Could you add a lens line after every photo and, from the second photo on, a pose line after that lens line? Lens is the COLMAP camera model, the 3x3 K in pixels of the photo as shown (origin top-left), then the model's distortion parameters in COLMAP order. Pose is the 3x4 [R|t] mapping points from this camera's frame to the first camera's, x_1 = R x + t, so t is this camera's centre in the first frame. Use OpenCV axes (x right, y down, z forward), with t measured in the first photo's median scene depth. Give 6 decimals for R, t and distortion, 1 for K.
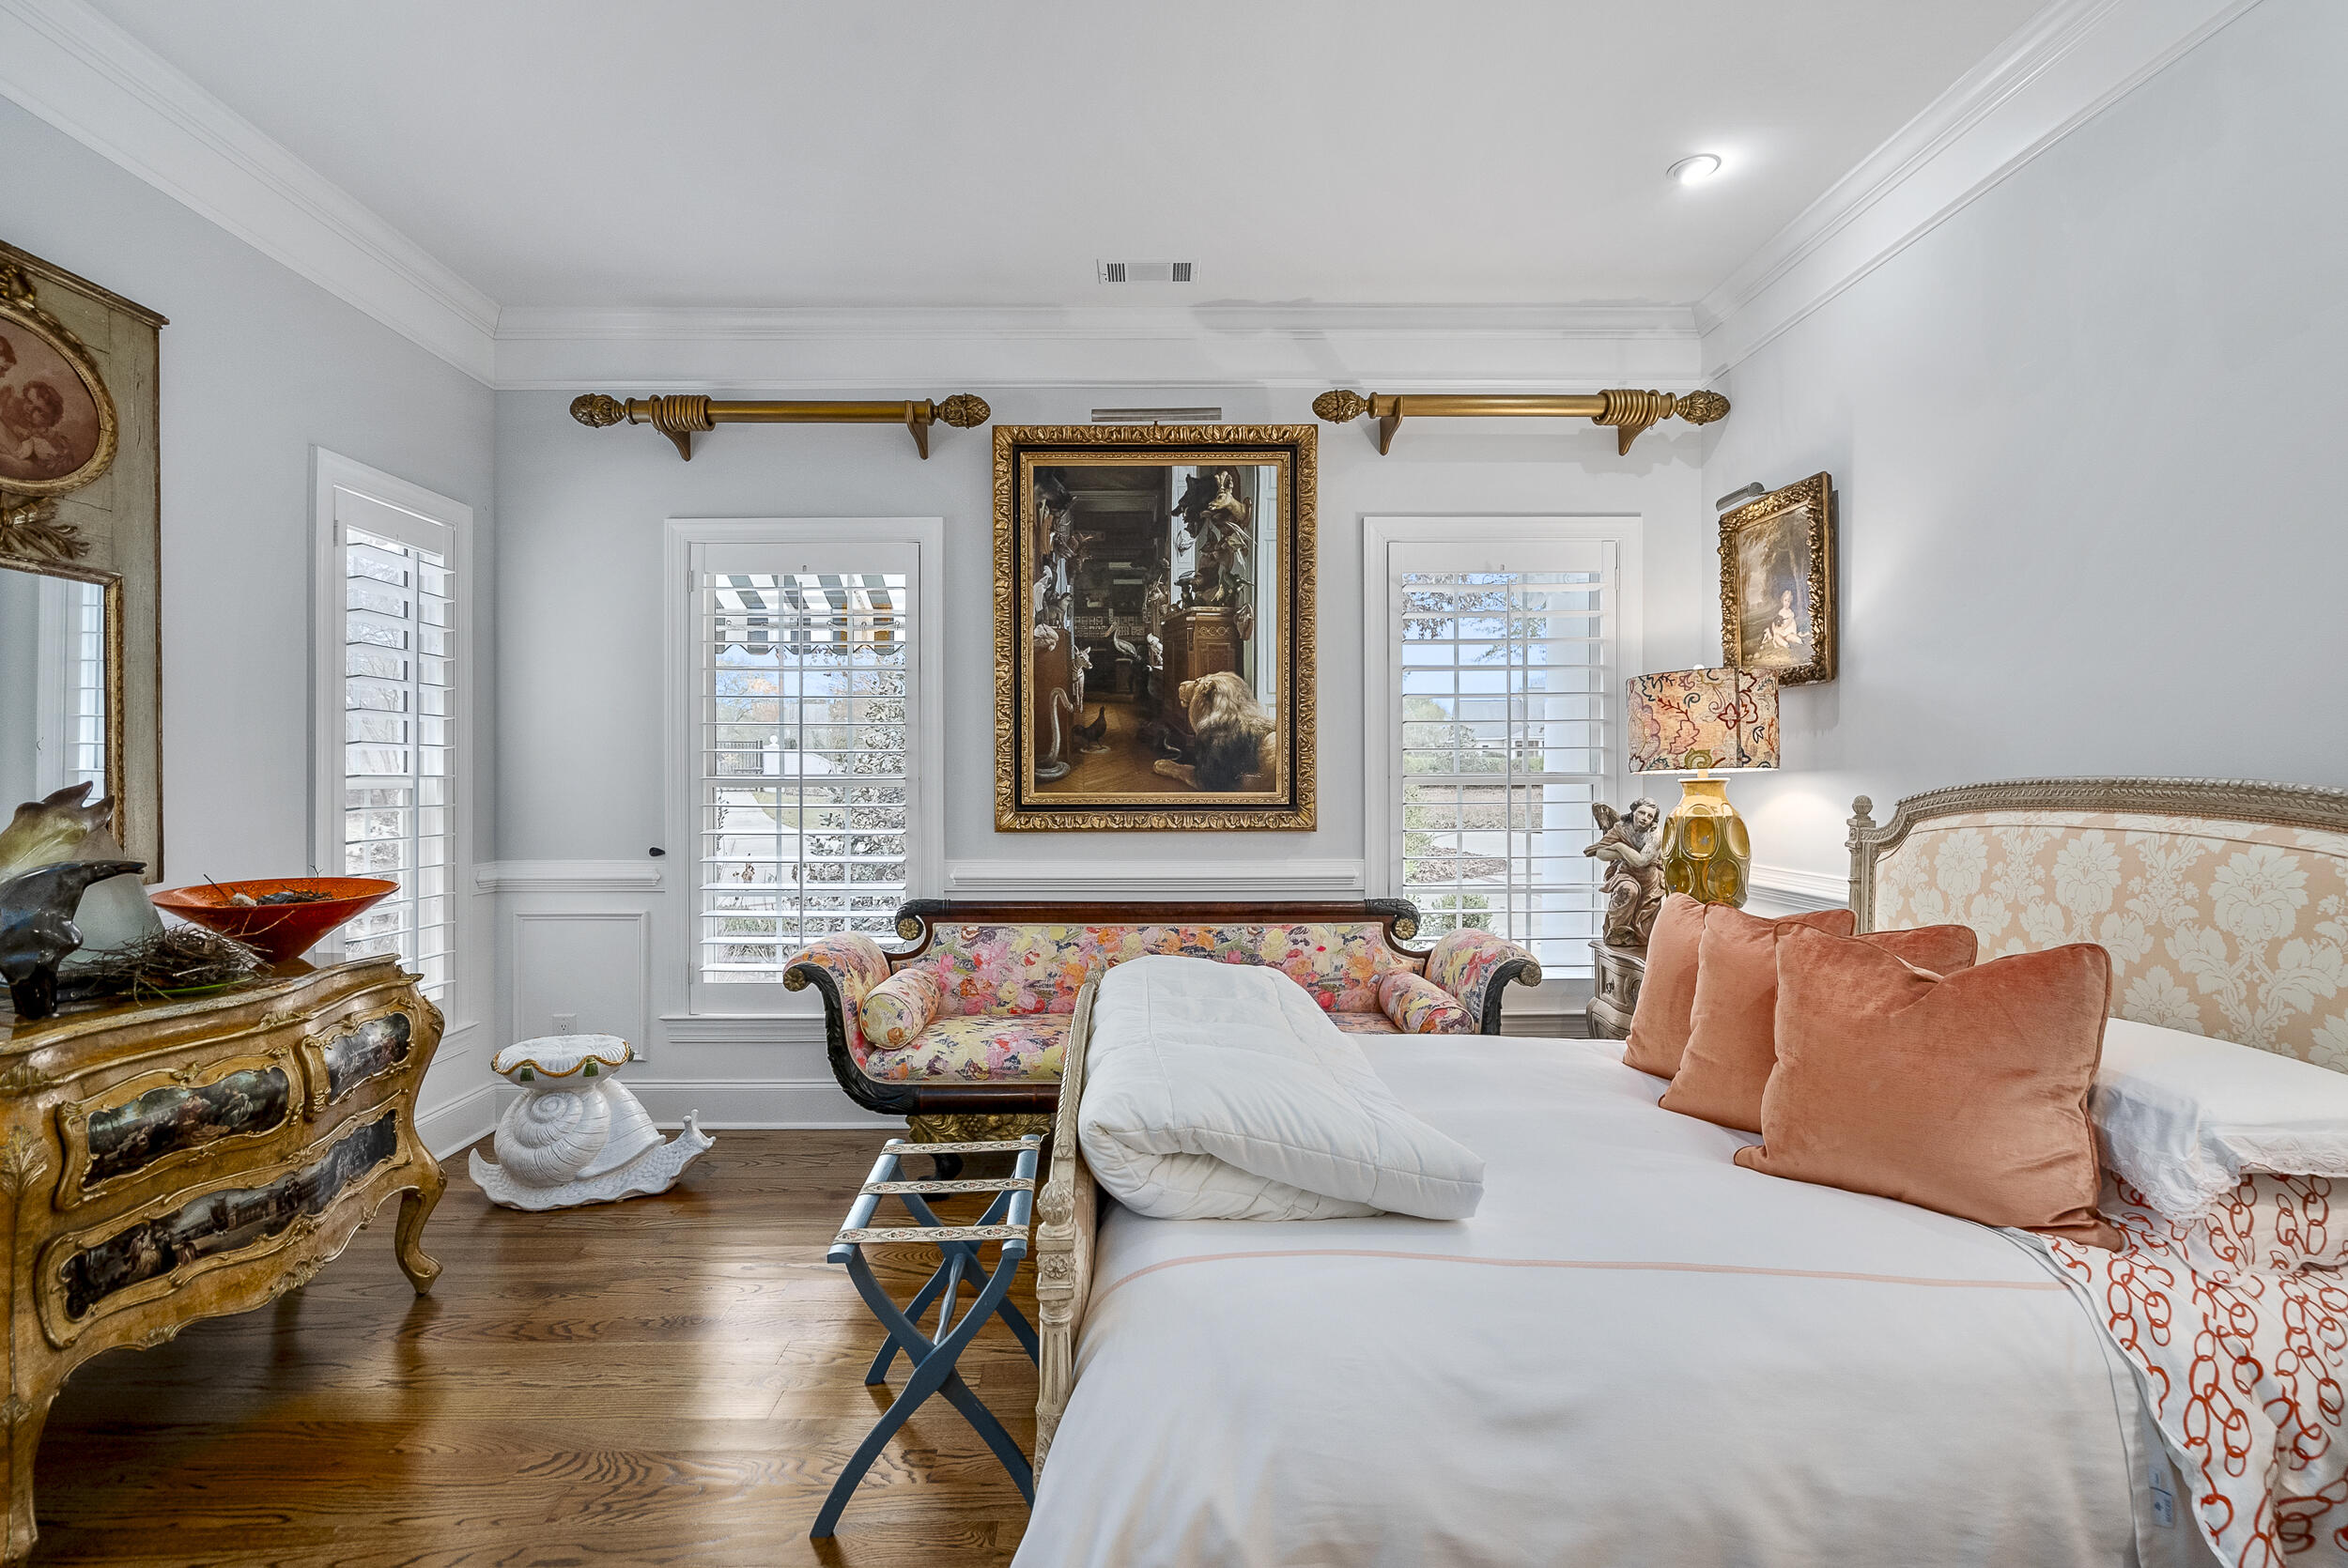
lens RADIAL K [[1082.7, 0, 1154.2], [0, 1082.7, 782.1], [0, 0, 1]] dist [-0.007528, 0.003072]
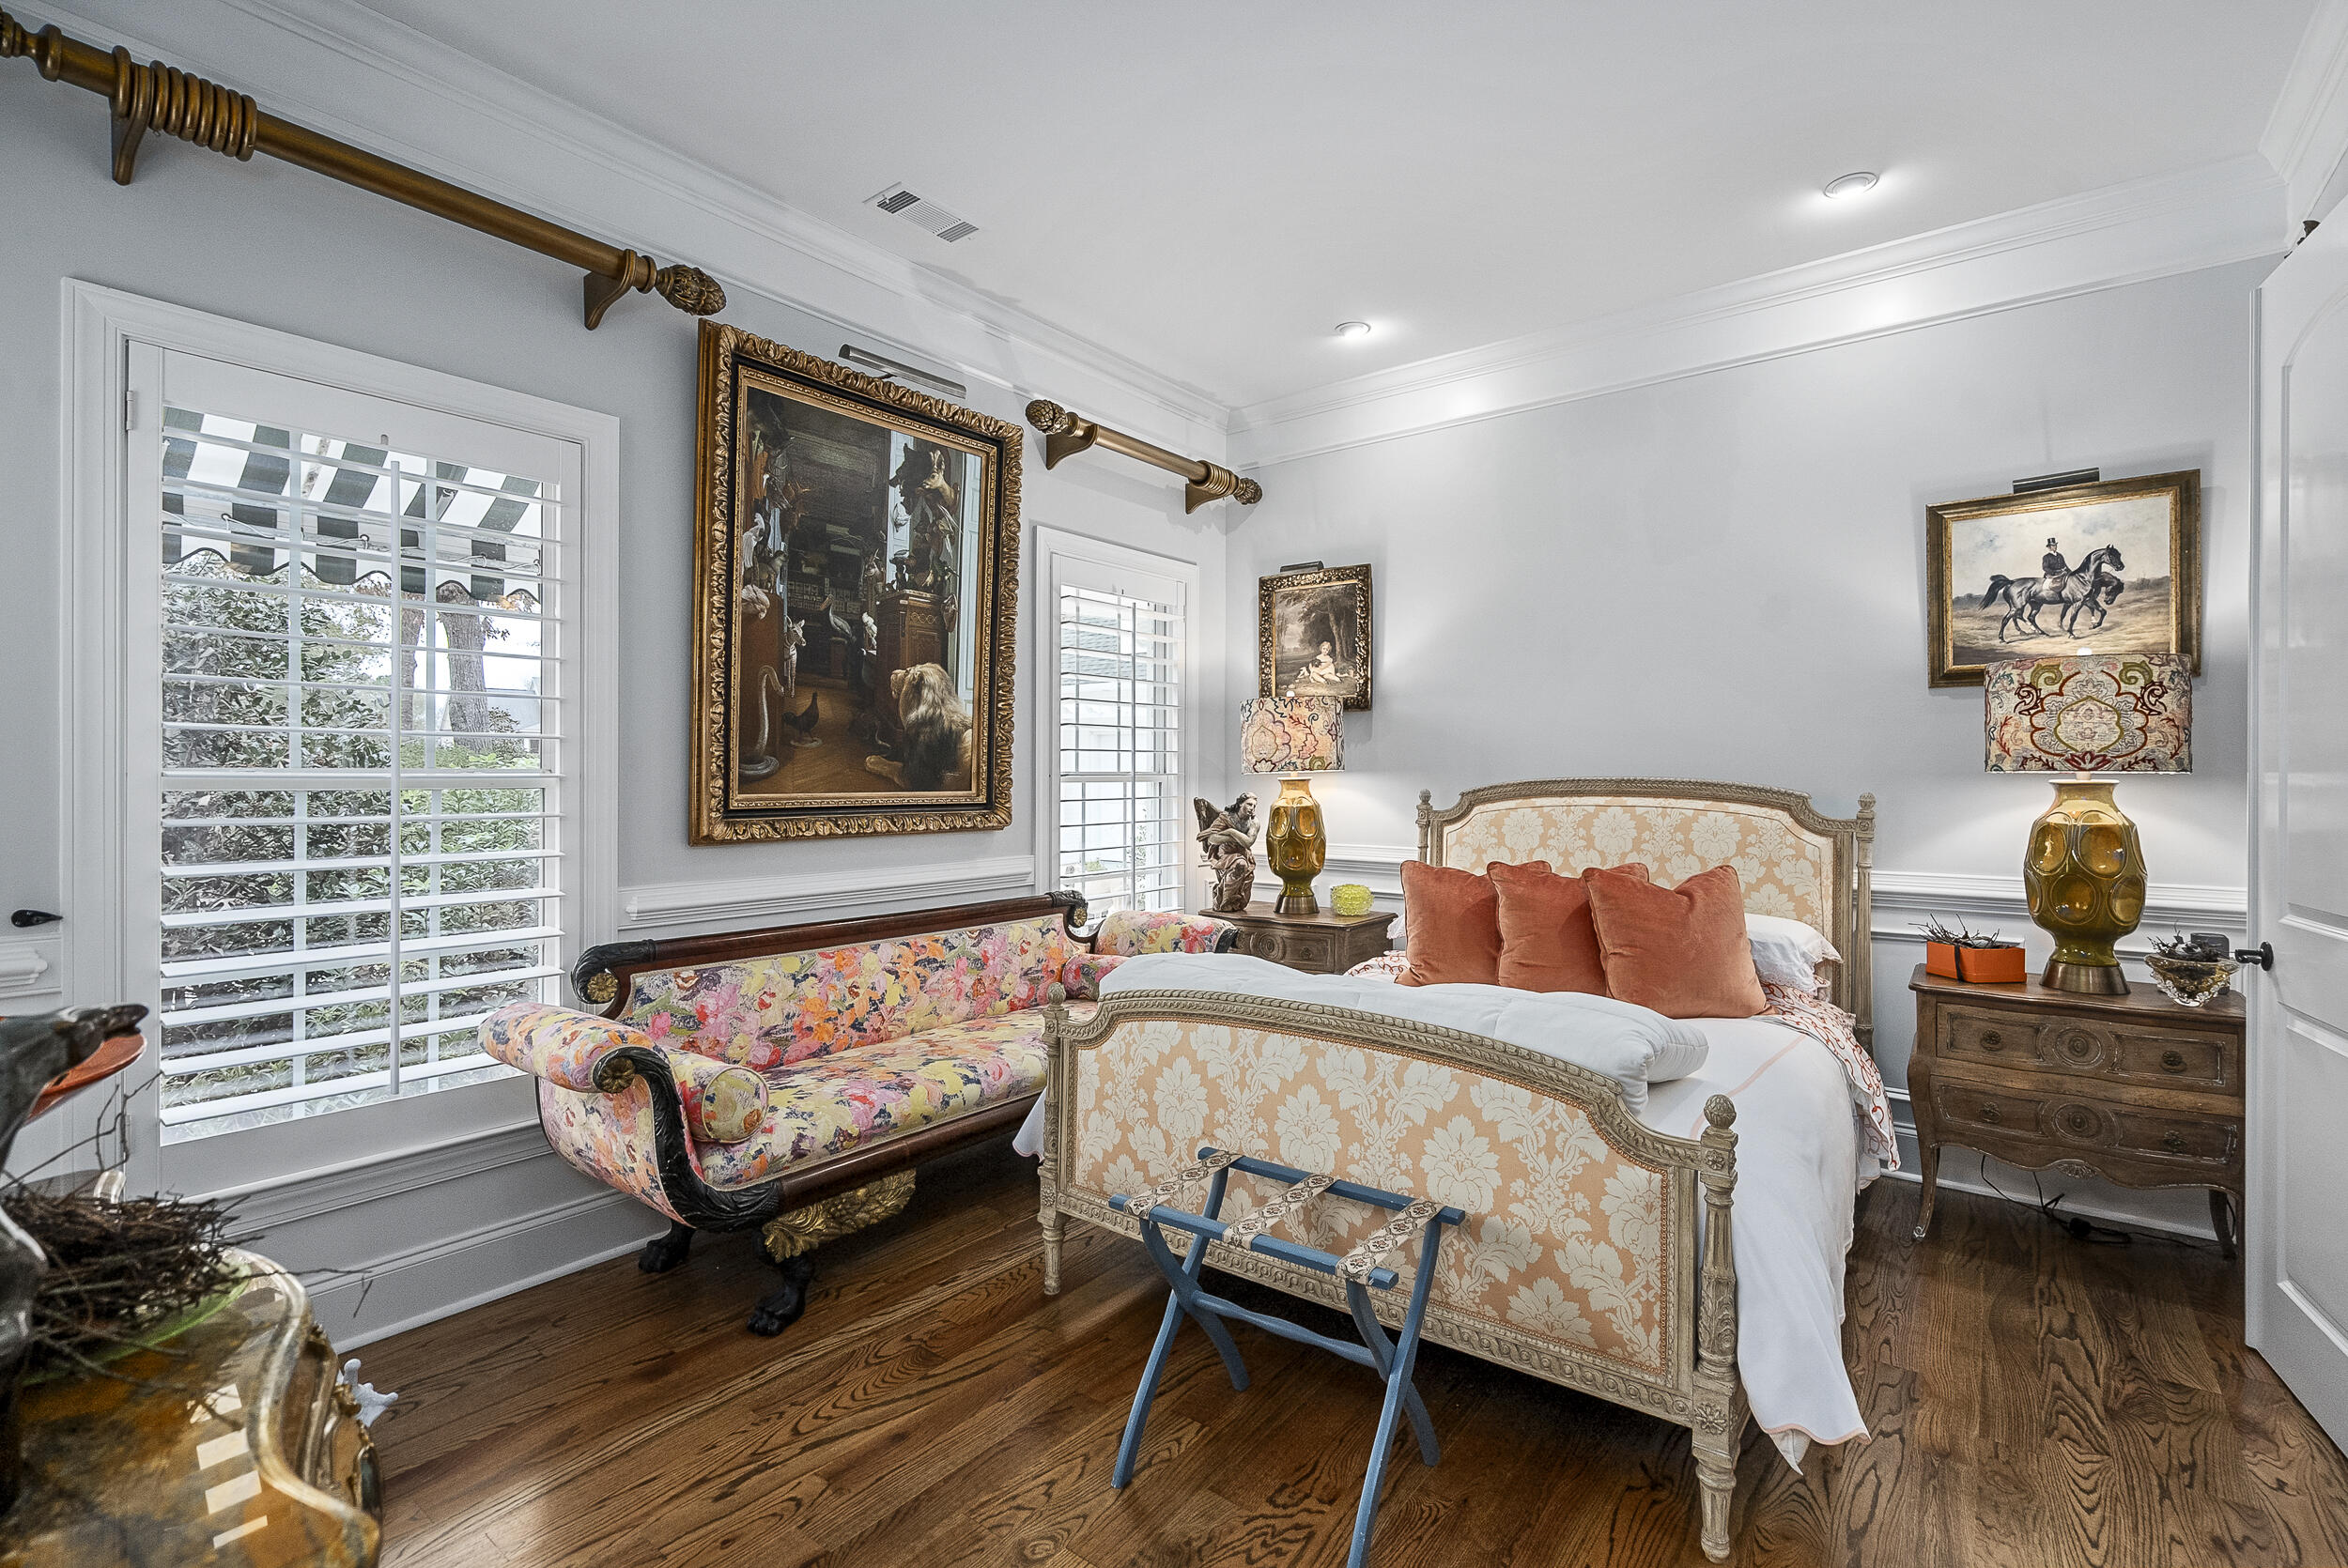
lens RADIAL K [[1082.7, 0, 1159.8], [0, 1082.7, 778.1], [0, 0, 1]] dist [-0.007528, 0.003072]
pose [[0.616124, -0.000106, 0.787650, -0.555986], [0.000760, 1.000000, -0.000460, -0.001685], [-0.787649, 0.000882, 0.616123, 0.269507]]
